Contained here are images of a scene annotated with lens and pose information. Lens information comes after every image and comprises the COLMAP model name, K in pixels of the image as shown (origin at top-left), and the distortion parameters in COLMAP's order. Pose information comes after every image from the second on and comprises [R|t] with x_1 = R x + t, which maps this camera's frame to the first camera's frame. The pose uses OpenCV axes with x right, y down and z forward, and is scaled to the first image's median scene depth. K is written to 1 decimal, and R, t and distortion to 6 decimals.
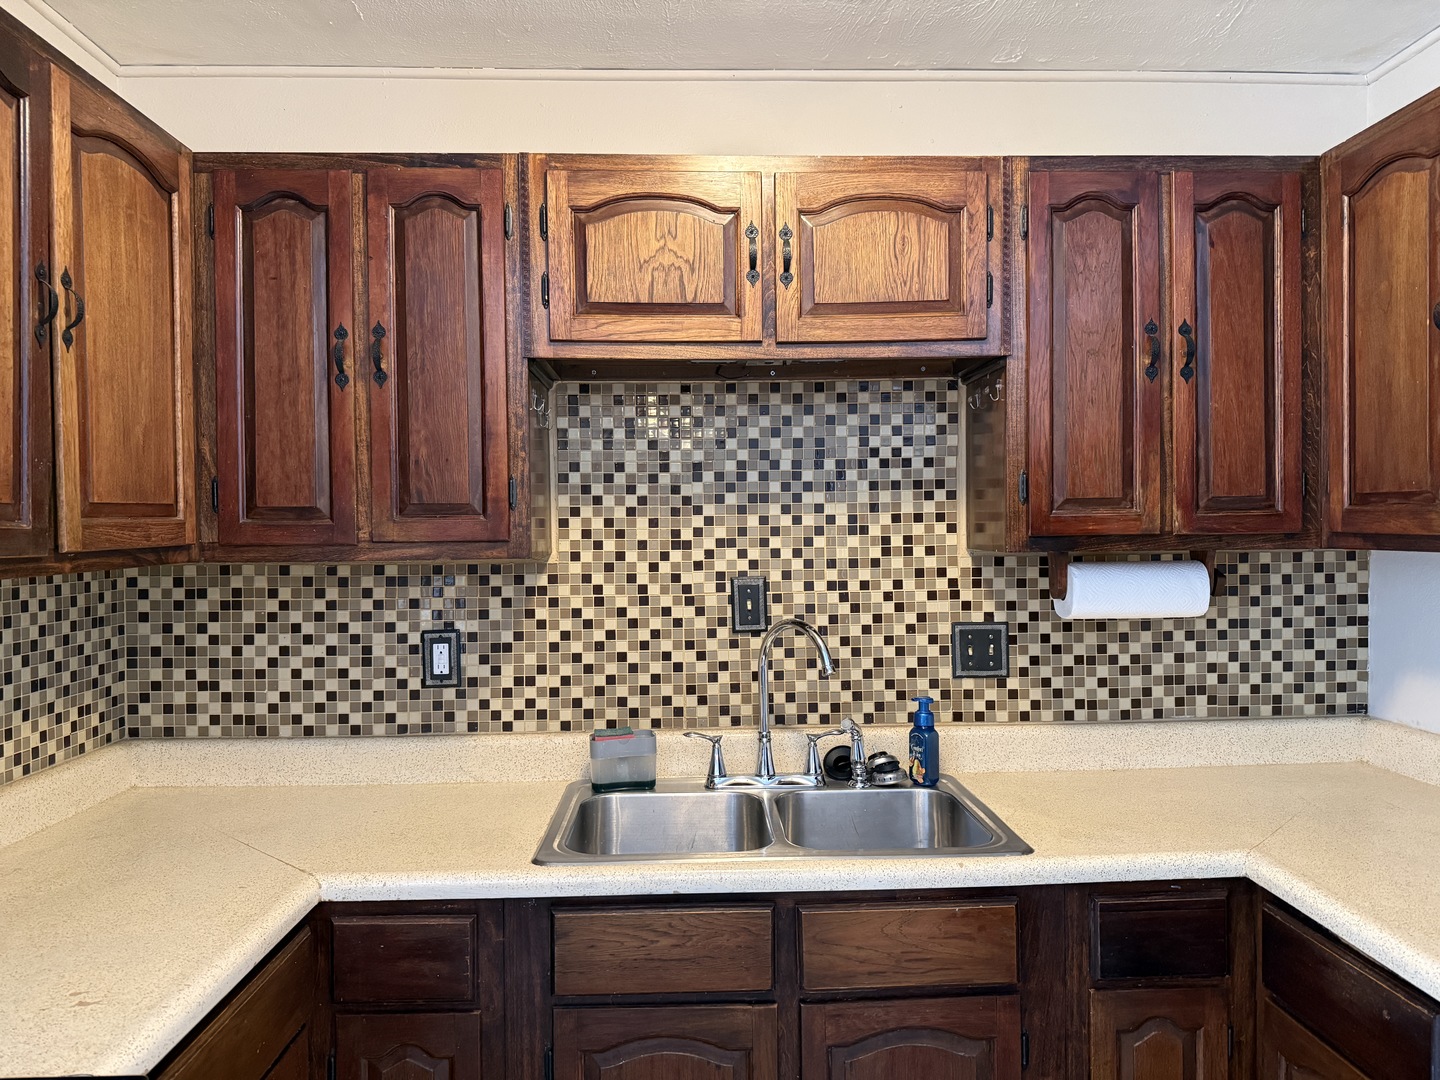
lens RADIAL K [[994.7, 0, 729.1], [0, 994.7, 543.3], [0, 0, 1]] dist [0.163697, -0.299568]
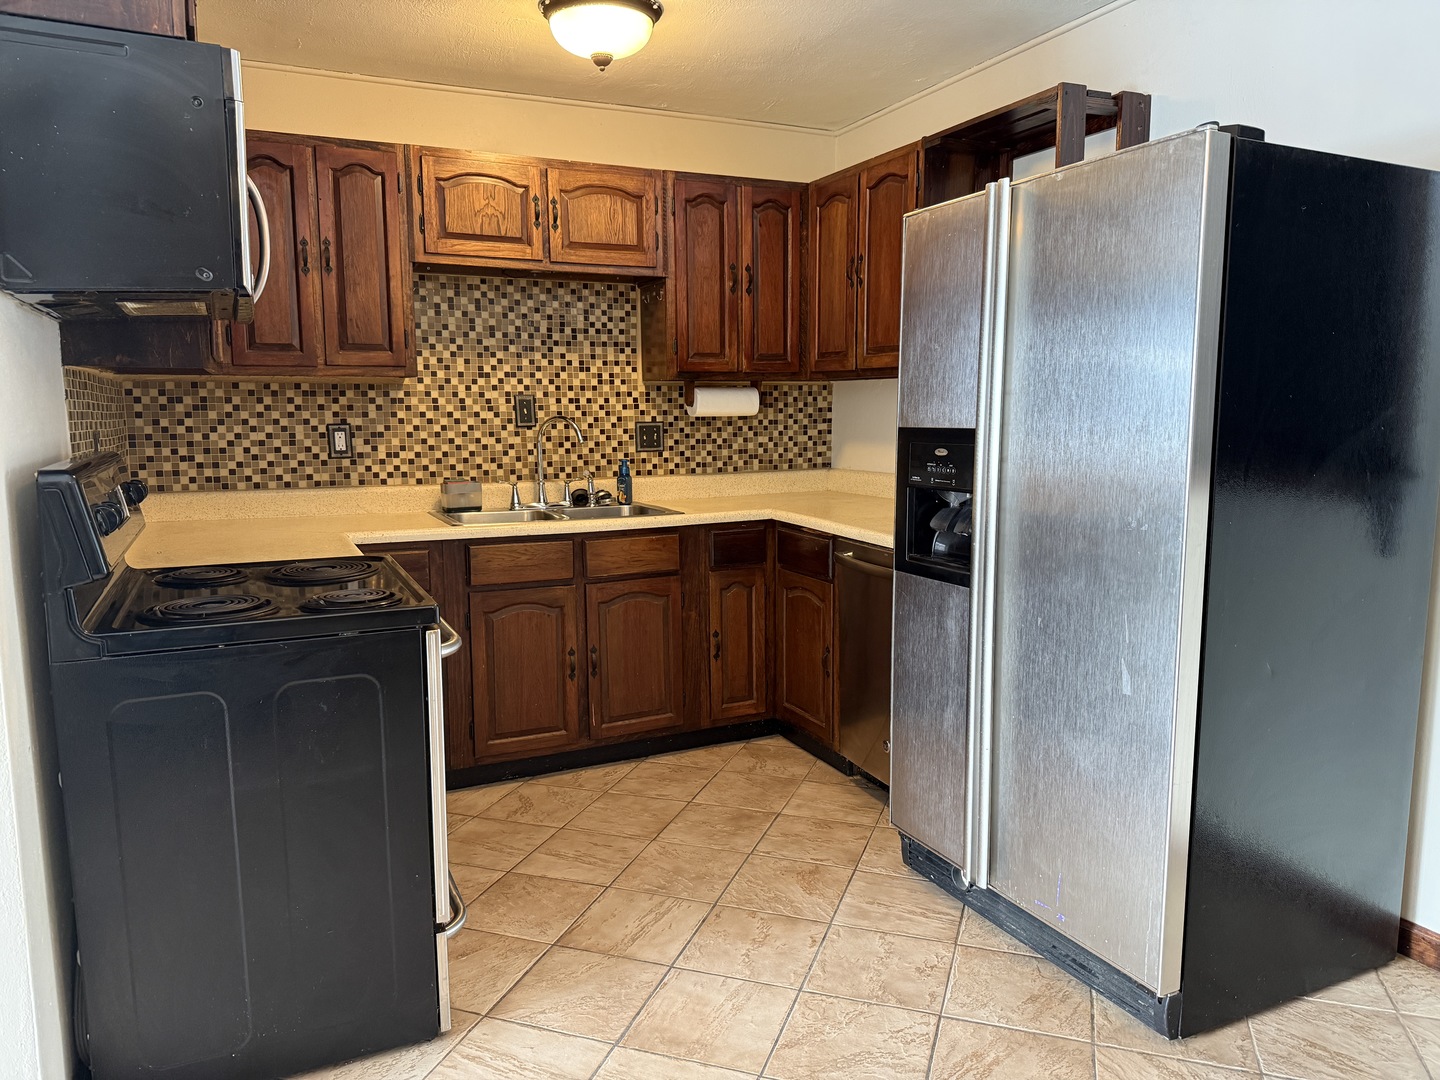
lens RADIAL K [[994.7, 0, 729.1], [0, 994.7, 543.3], [0, 0, 1]] dist [0.163697, -0.299568]
pose [[0.921583, -0.050095, 0.384936, -0.342272], [0.002380, 0.992348, 0.123446, 0.076155], [-0.388175, -0.112849, 0.914650, -0.783198]]
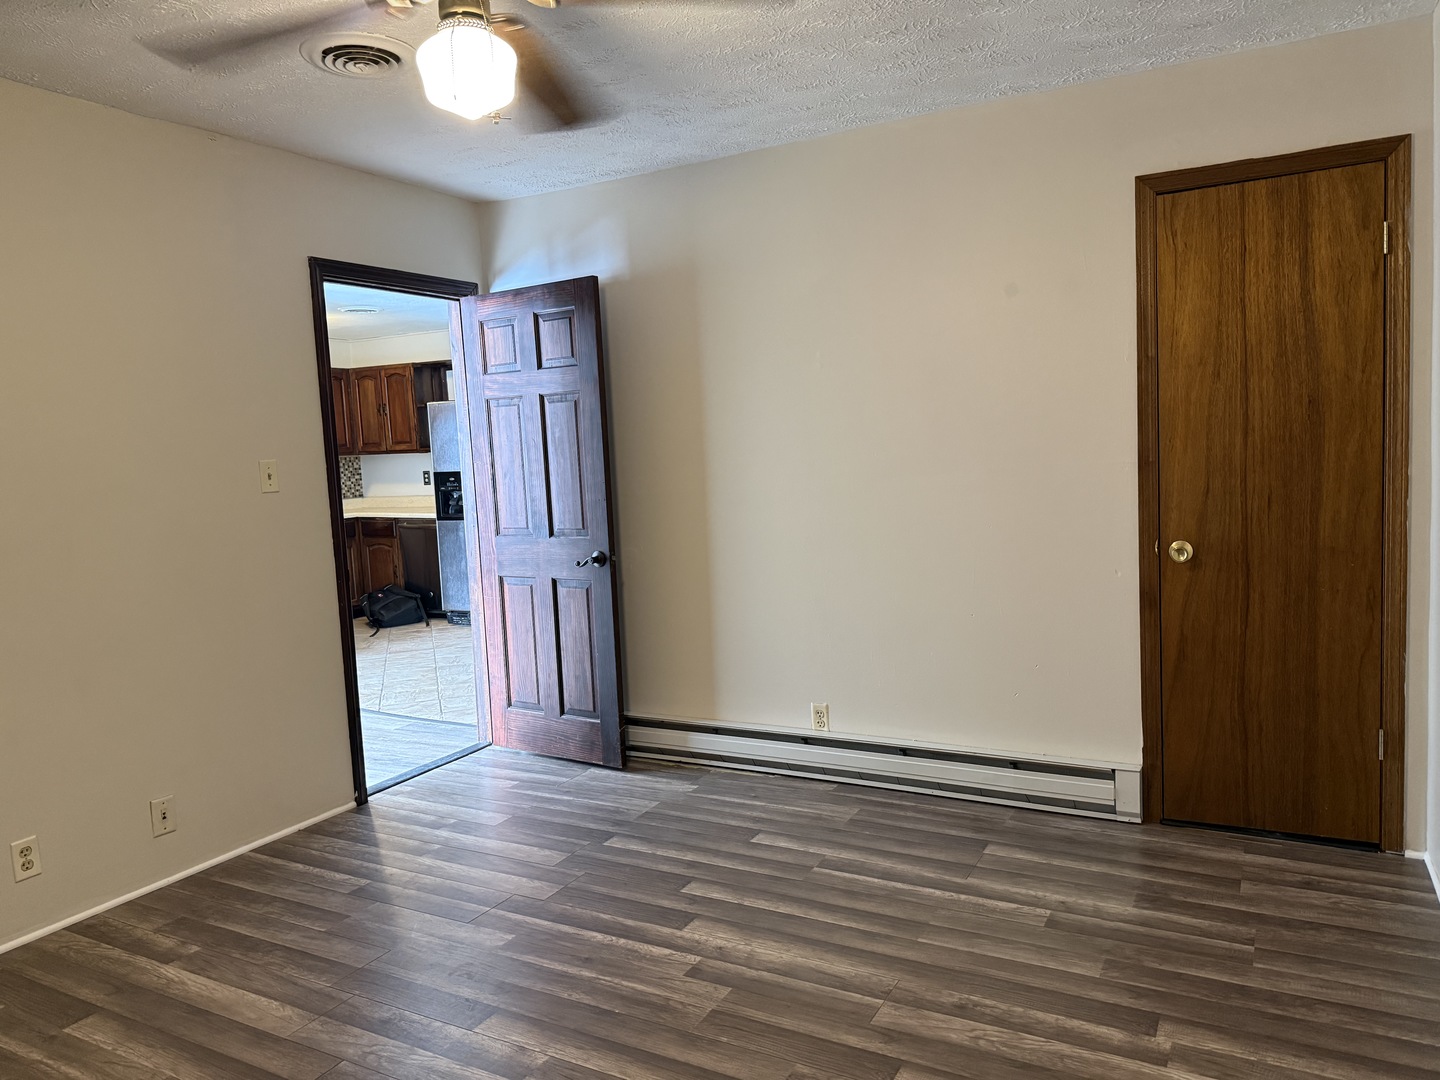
lens RADIAL K [[994.7, 0, 729.1], [0, 994.7, 543.3], [0, 0, 1]] dist [0.163697, -0.299568]
pose [[0.510544, -0.097828, 0.854268, -2.231252], [0.051137, 0.995203, 0.083407, 0.094161], [-0.858329, 0.001102, 0.513098, -2.487063]]
